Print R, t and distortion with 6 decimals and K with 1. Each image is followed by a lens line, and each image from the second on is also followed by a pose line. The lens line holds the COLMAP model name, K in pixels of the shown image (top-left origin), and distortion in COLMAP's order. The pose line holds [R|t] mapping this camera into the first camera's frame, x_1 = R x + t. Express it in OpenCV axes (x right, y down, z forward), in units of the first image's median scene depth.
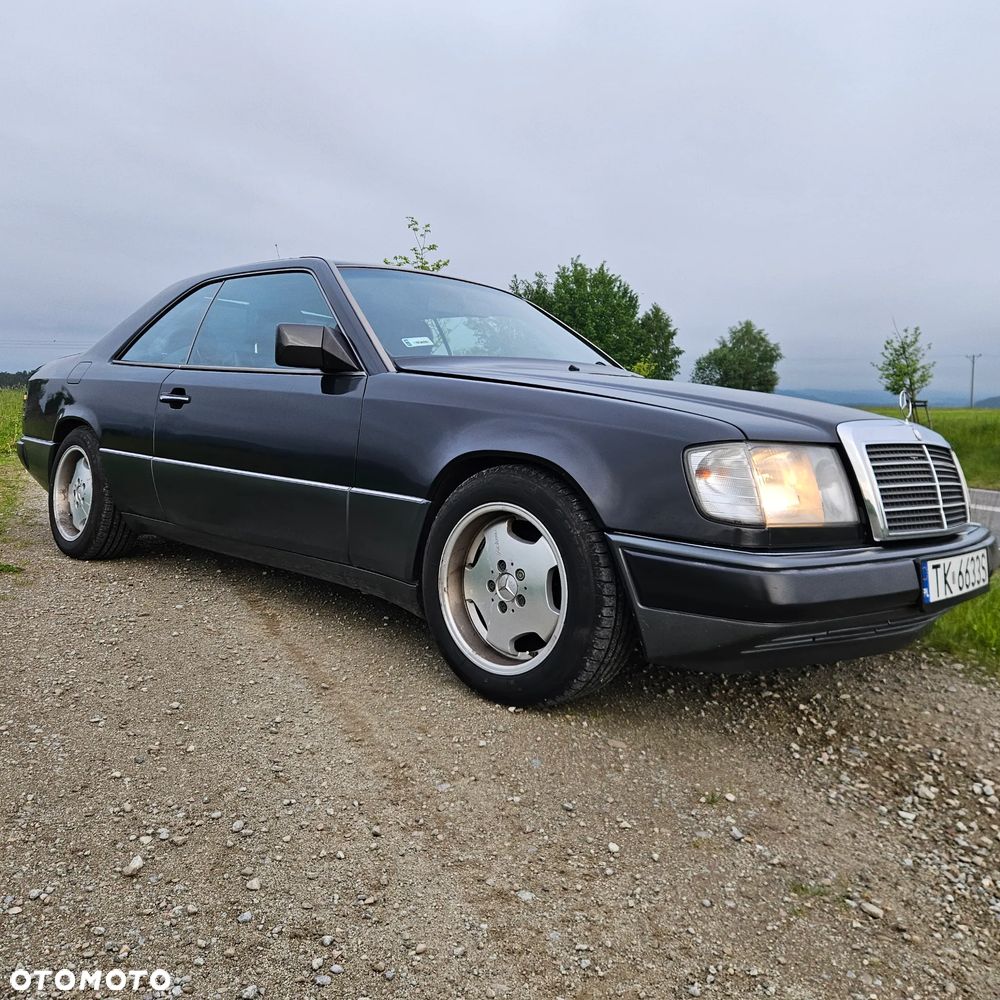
lens RADIAL K [[797.2, 0, 500.0], [0, 797.2, 500.0], [0, 0, 1]] dist [0.070138, -0.054614]
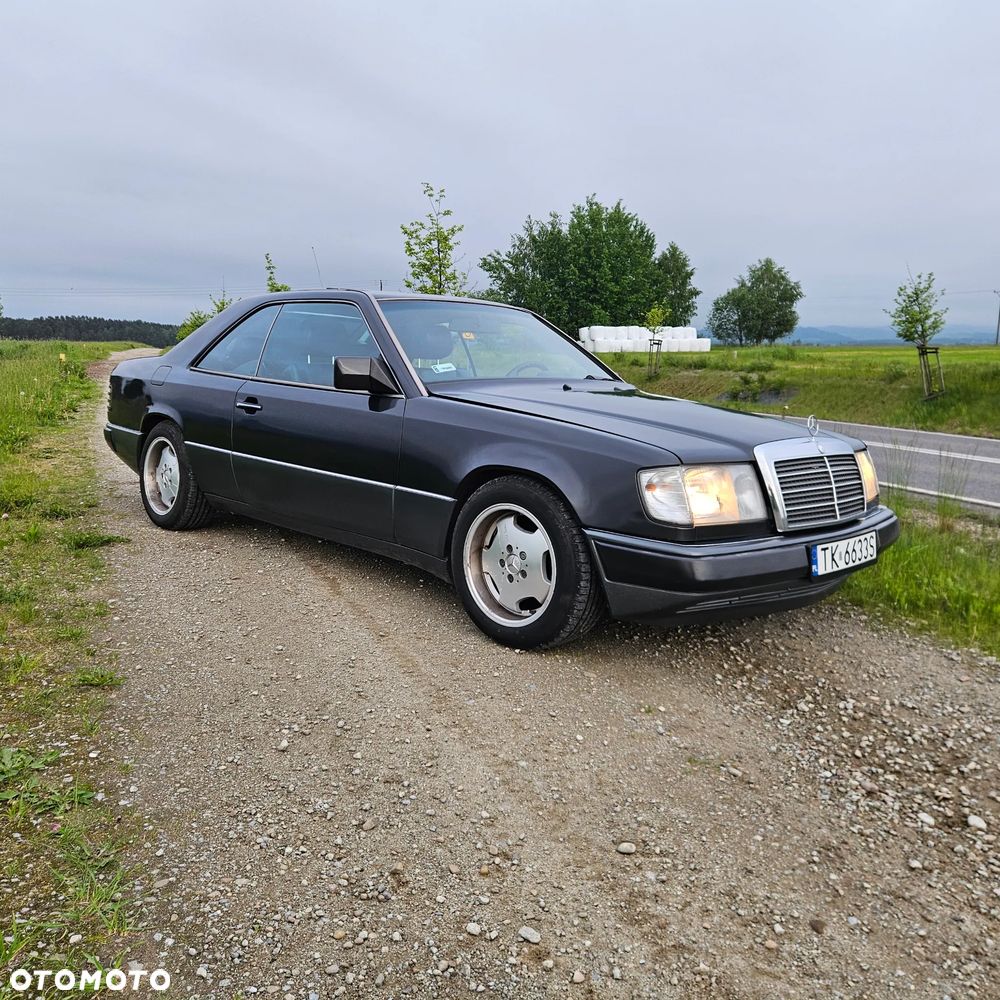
lens RADIAL K [[870.0, 0, 489.2], [0, 870.0, 502.8], [0, 0, 1]] dist [0.080246, -0.070447]
pose [[0.999403, -0.006288, -0.033970, 0.018274], [0.009396, 0.995703, 0.092123, -0.132314], [0.033245, -0.092387, 0.995168, -0.475131]]
